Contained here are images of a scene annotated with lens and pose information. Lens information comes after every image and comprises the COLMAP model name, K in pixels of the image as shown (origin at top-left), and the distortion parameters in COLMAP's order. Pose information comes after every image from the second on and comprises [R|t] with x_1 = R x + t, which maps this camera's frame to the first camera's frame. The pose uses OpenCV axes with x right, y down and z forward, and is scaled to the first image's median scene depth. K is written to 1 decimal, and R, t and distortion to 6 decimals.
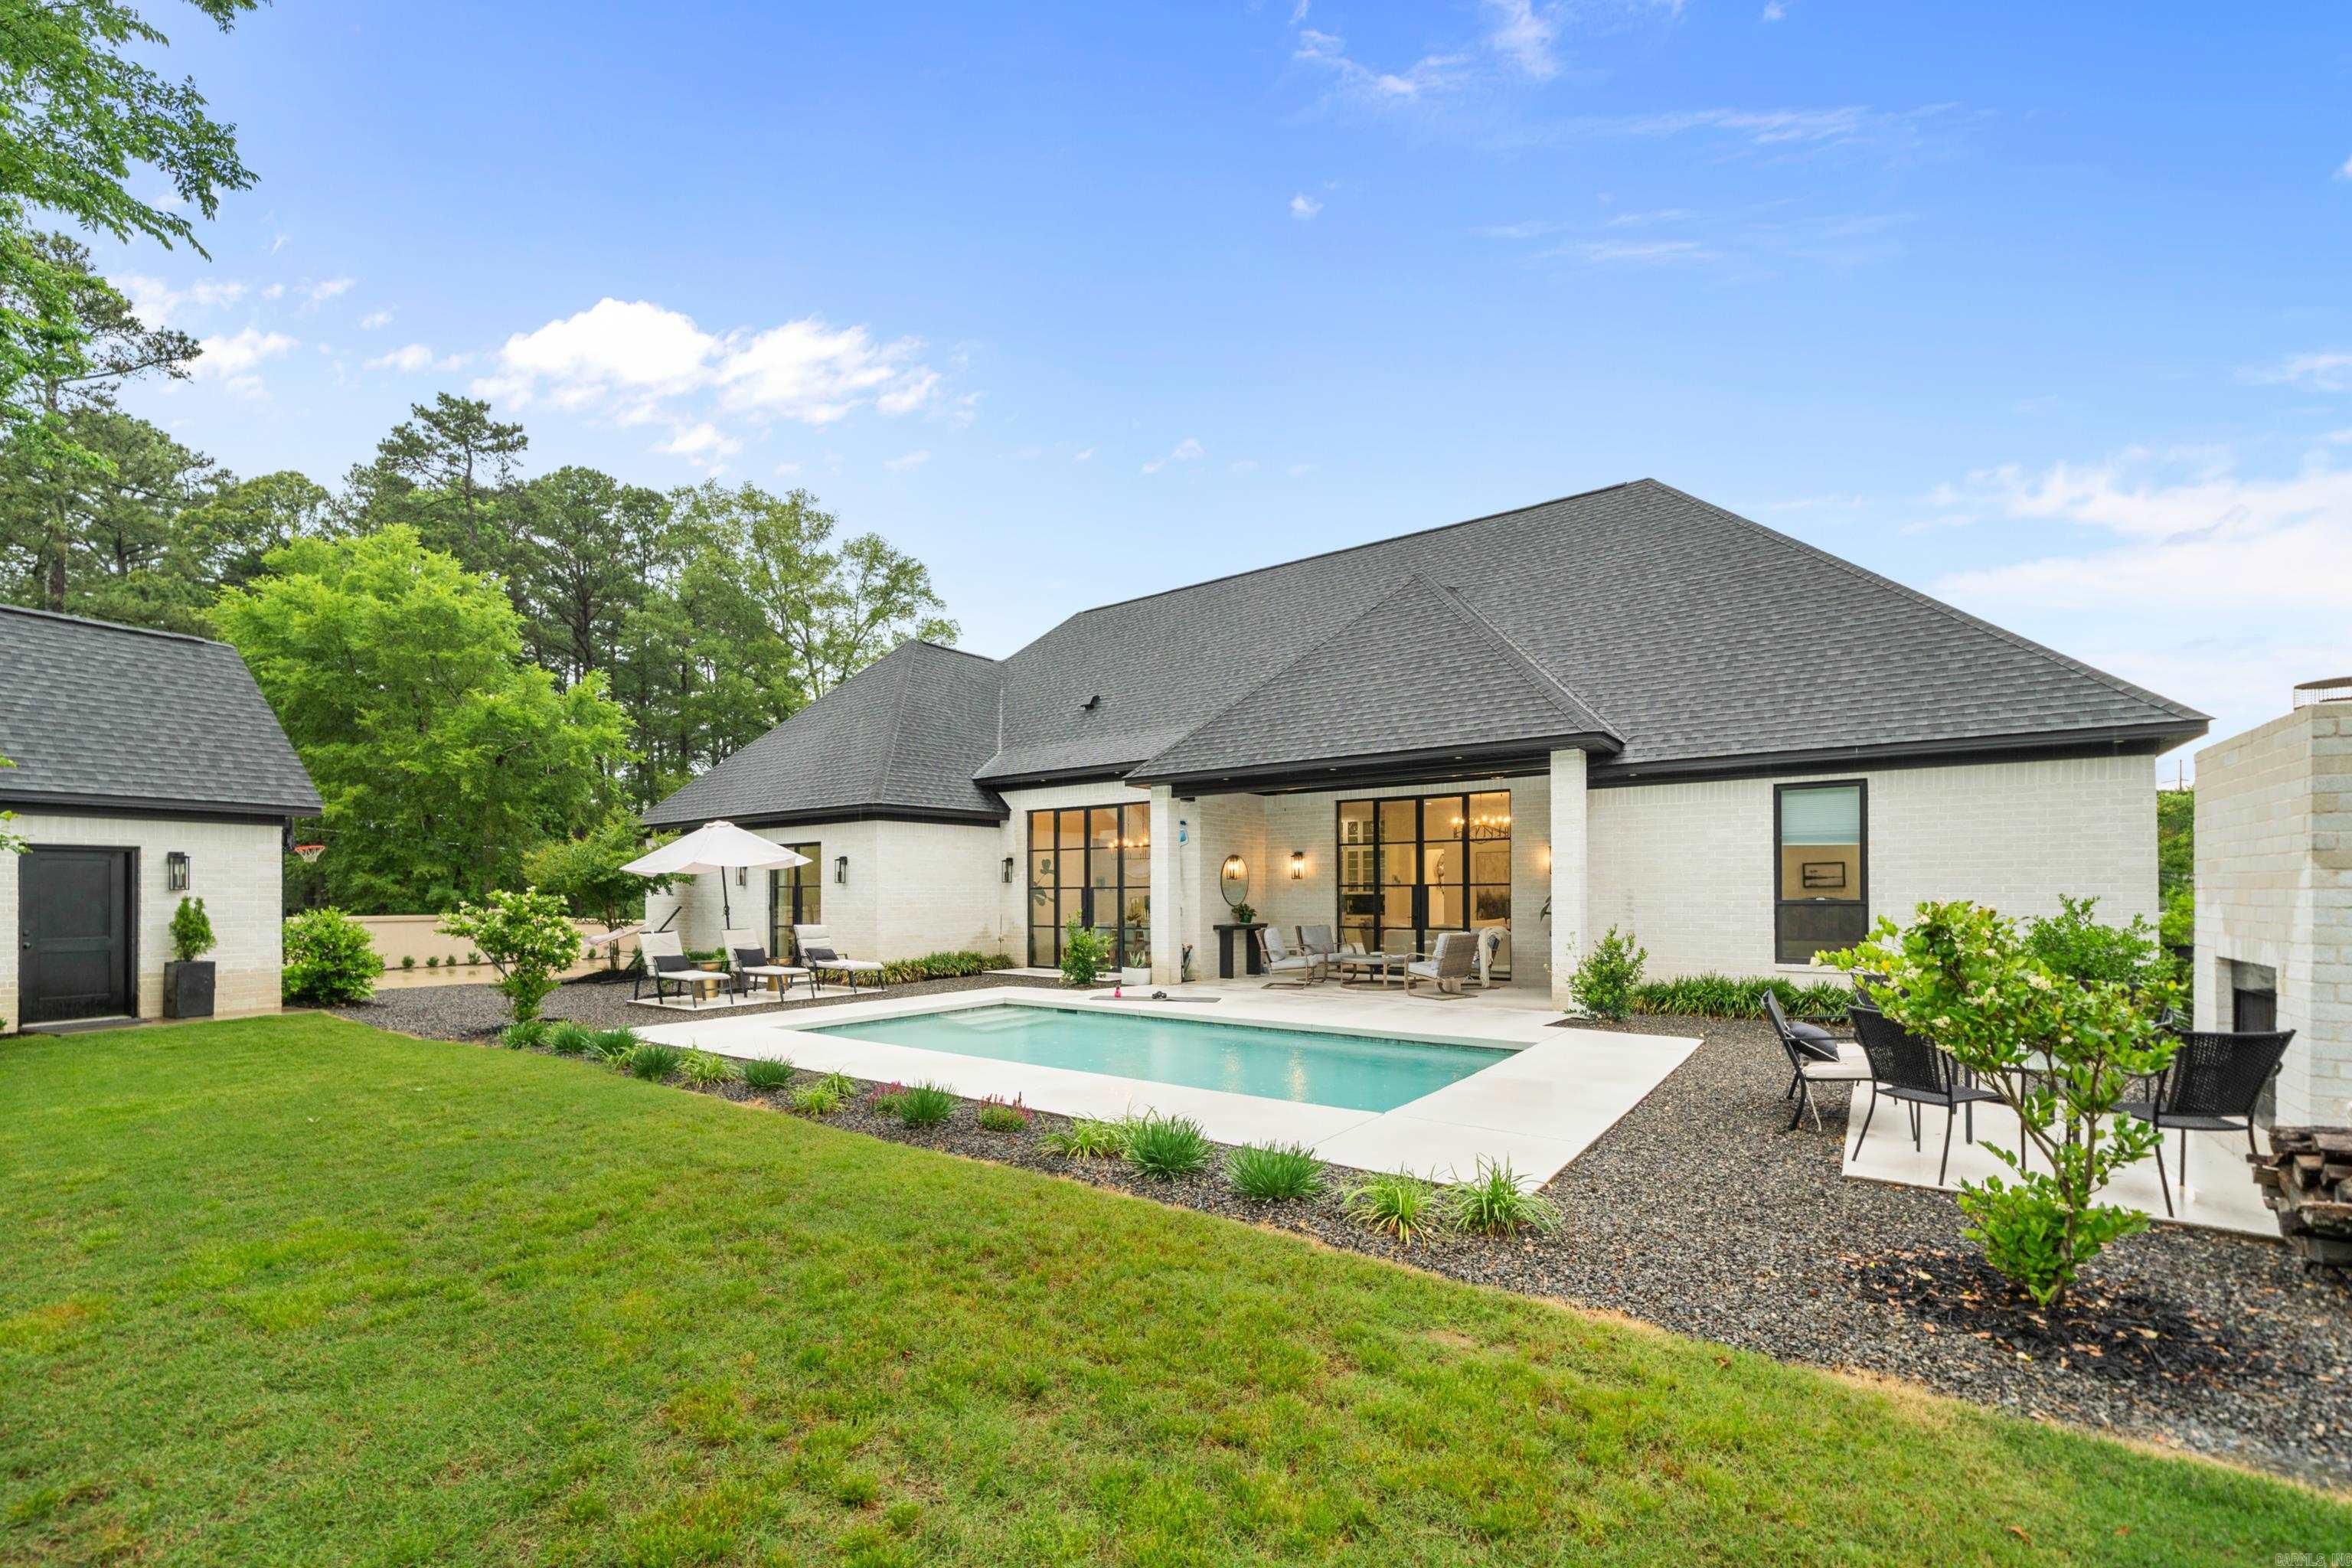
lens RADIAL K [[962.1, 0, 1174.3], [0, 962.1, 889.6], [0, 0, 1]] dist [-0.000472, 0.000062]
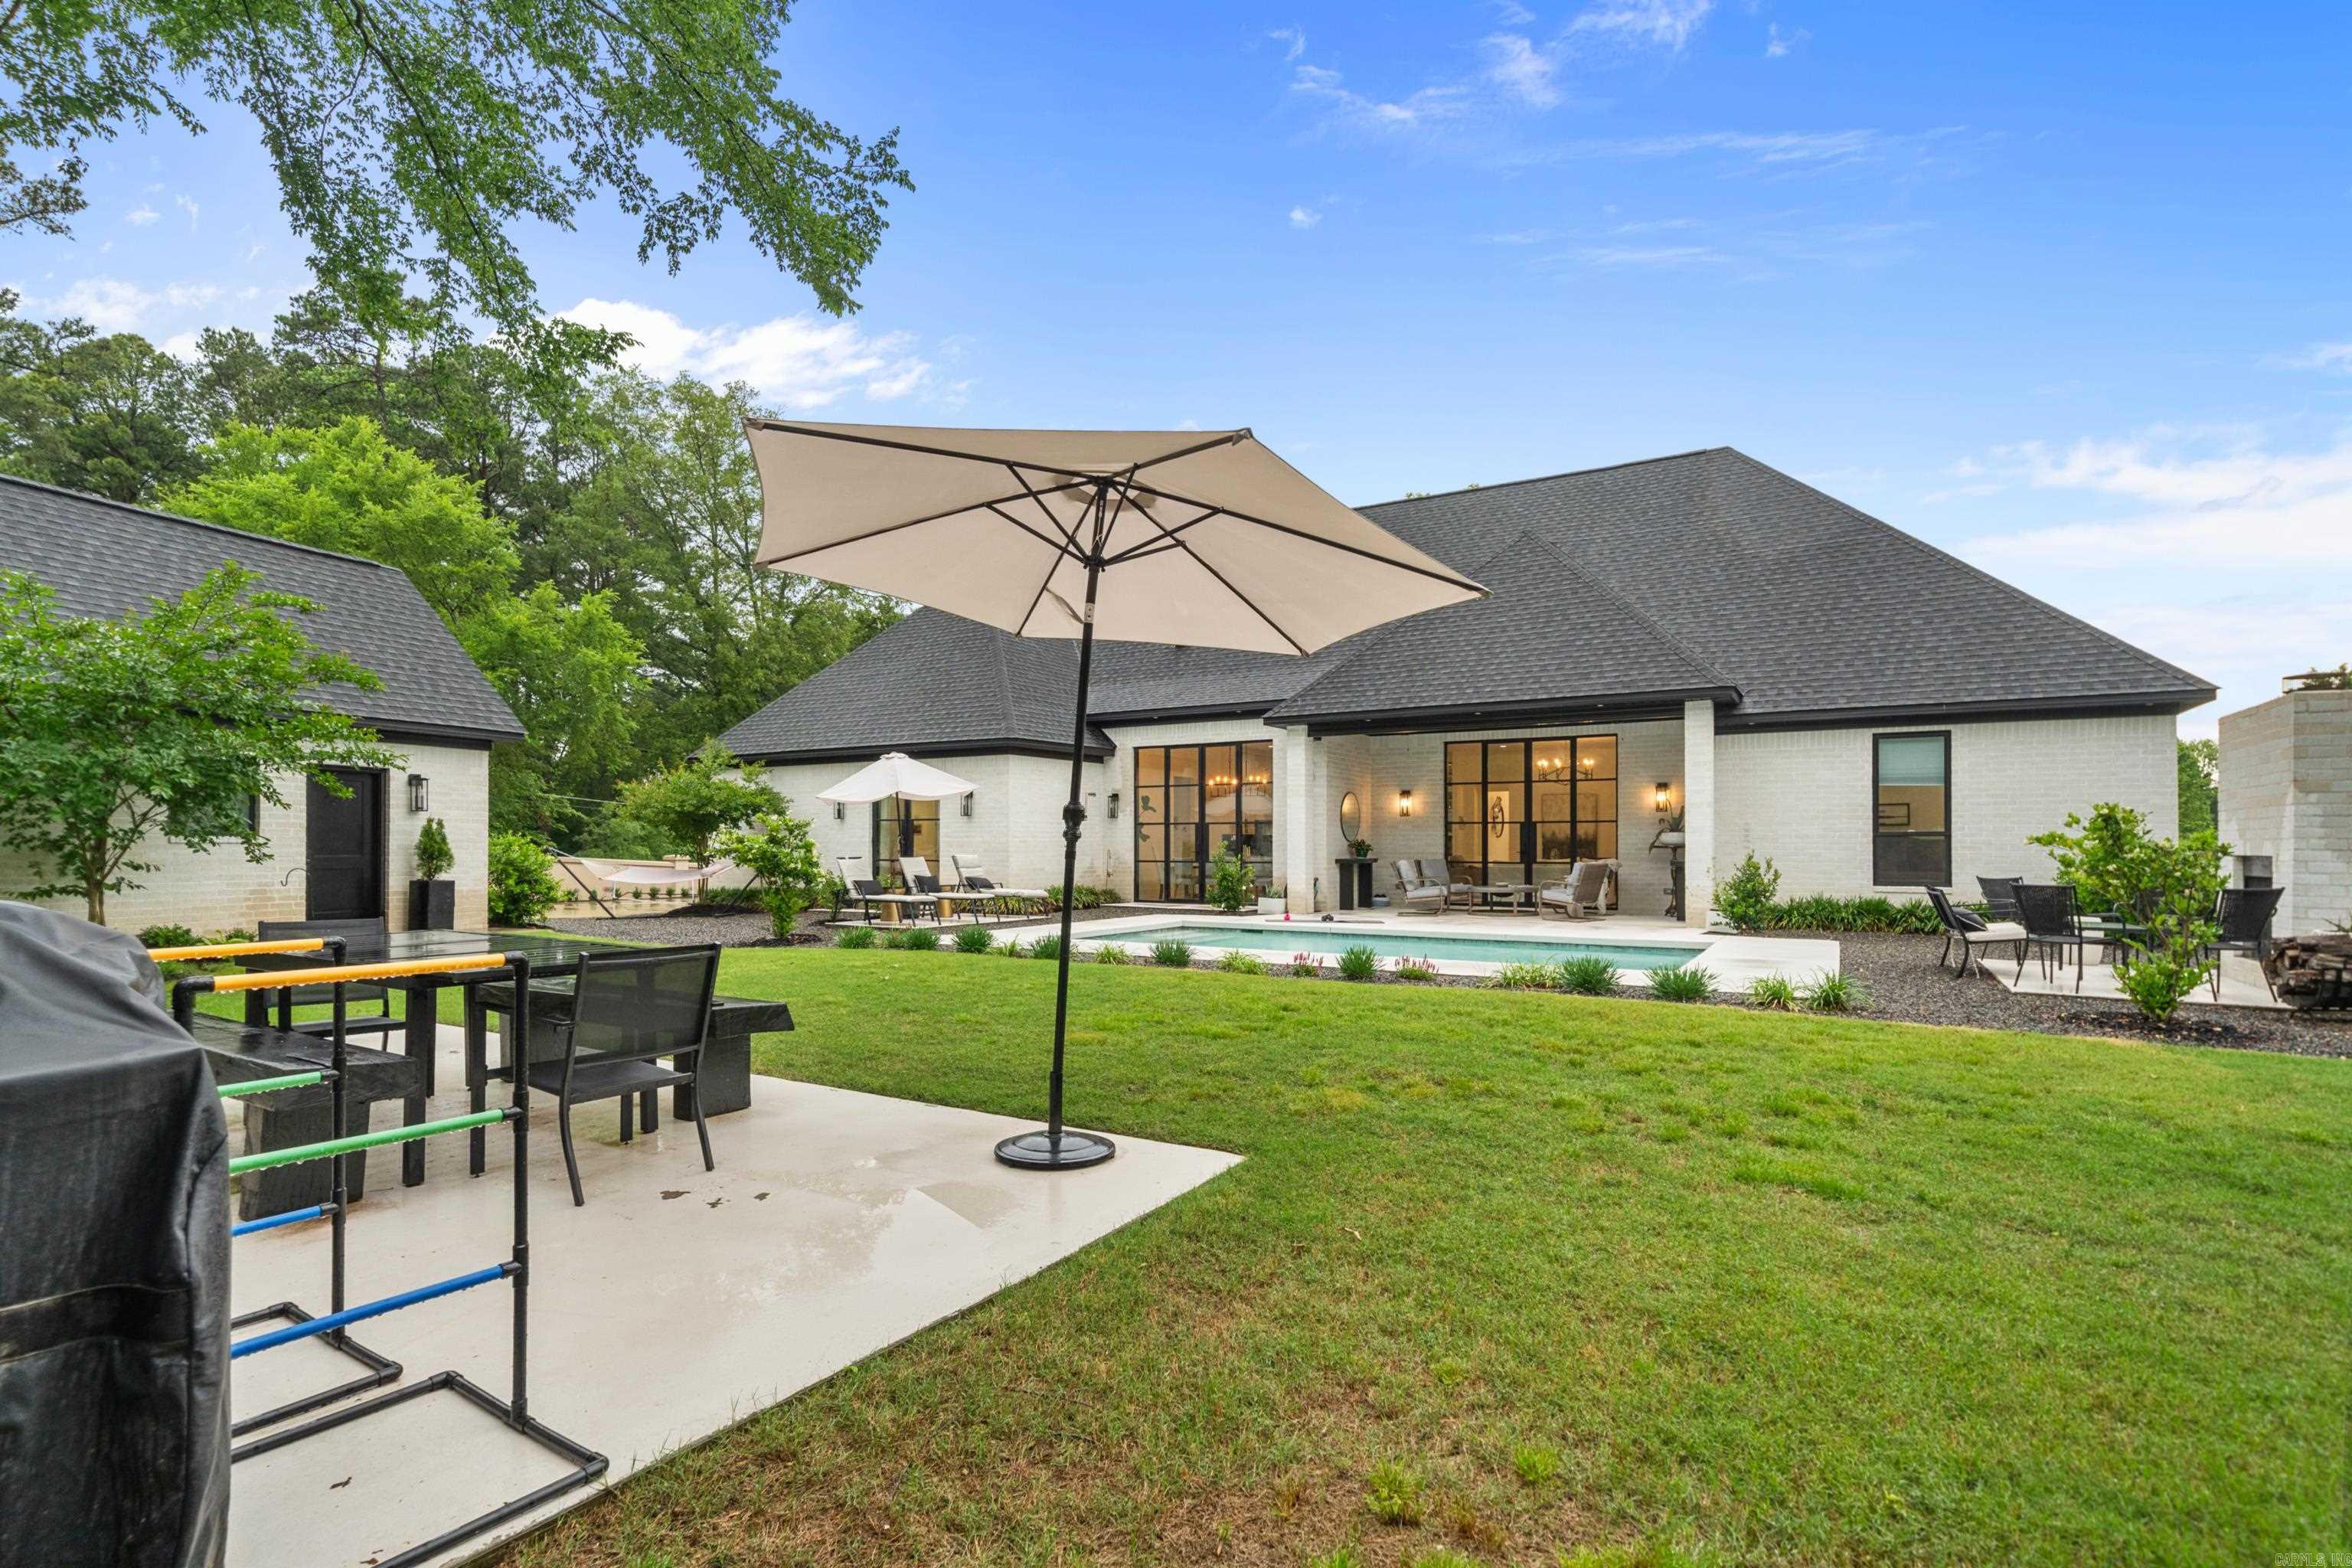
lens RADIAL K [[1116.8, 0, 1178.9], [0, 1116.8, 843.0], [0, 0, 1]] dist [0.002035, -0.000133]
pose [[0.995725, 0.006998, 0.092104, -0.262278], [-0.006982, 0.999976, -0.000504, 0.023233], [-0.092106, -0.000141, 0.995749, -0.214219]]
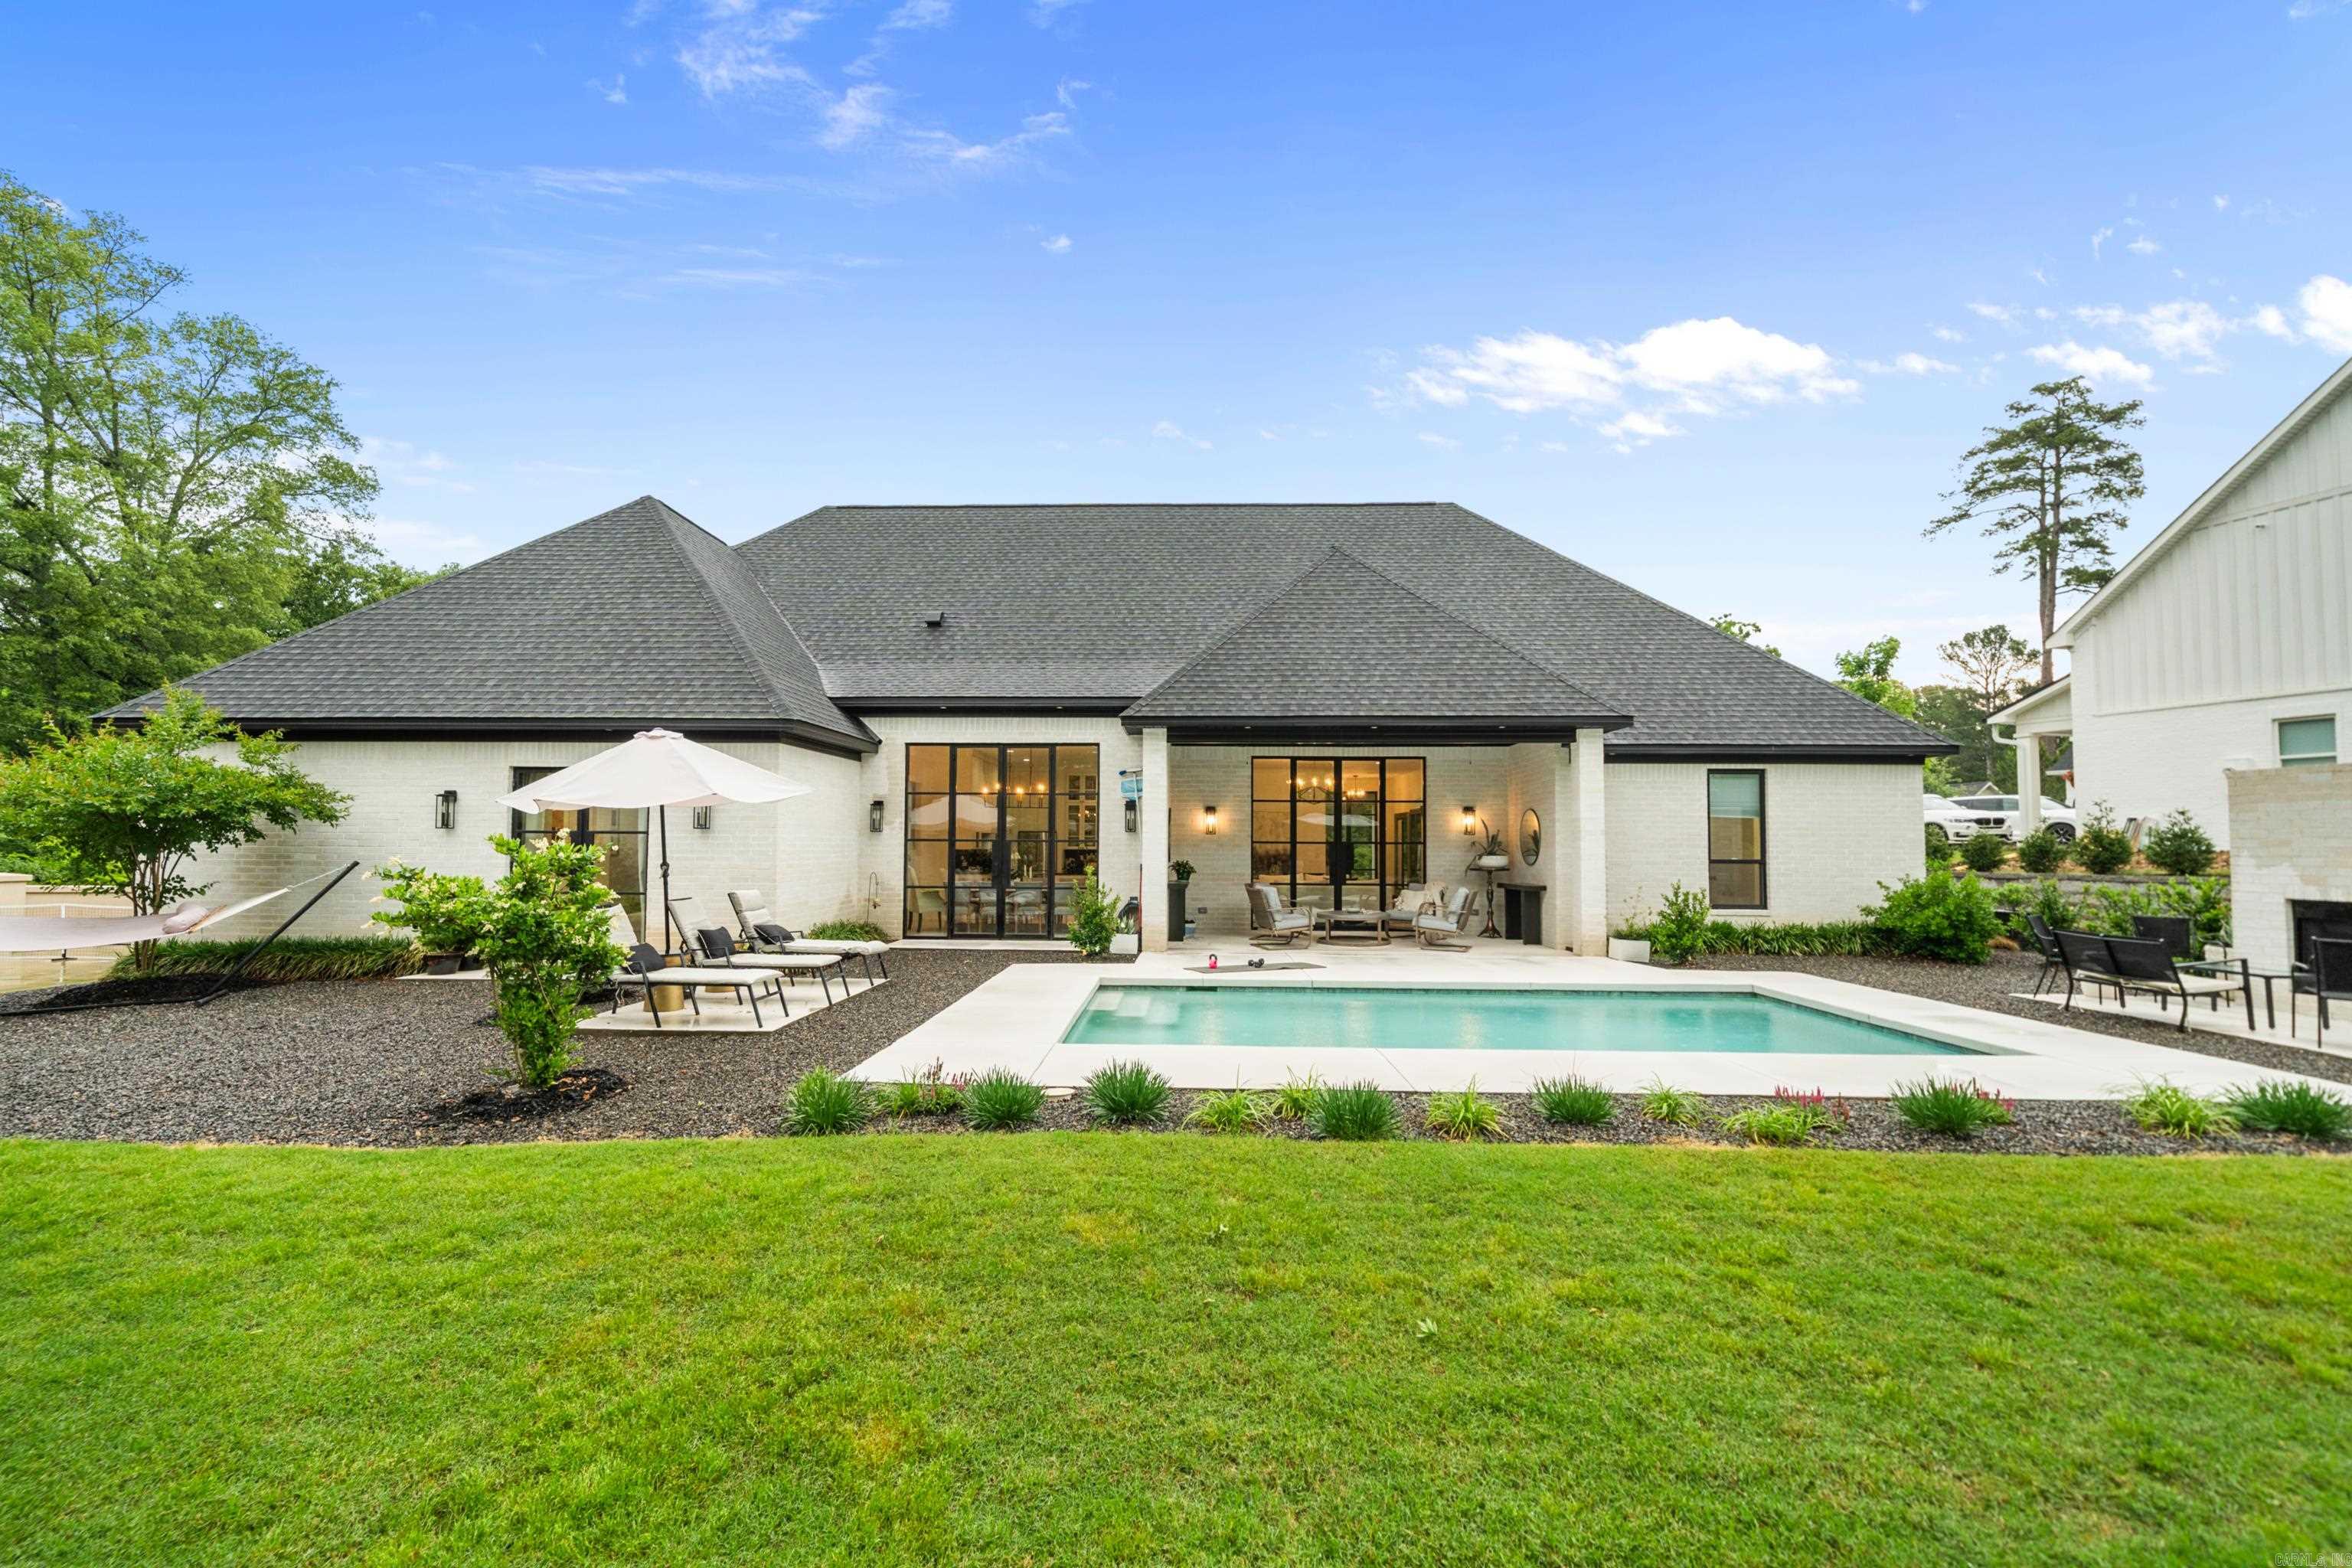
lens RADIAL K [[950.3, 0, 1165.7], [0, 950.3, 812.3], [0, 0, 1]] dist [0.000537, 0.000141]
pose [[0.825386, 0.031081, 0.563713, -0.514907], [-0.012740, 0.999255, -0.036442, 0.002378], [-0.564425, 0.022897, 0.825167, 0.274844]]
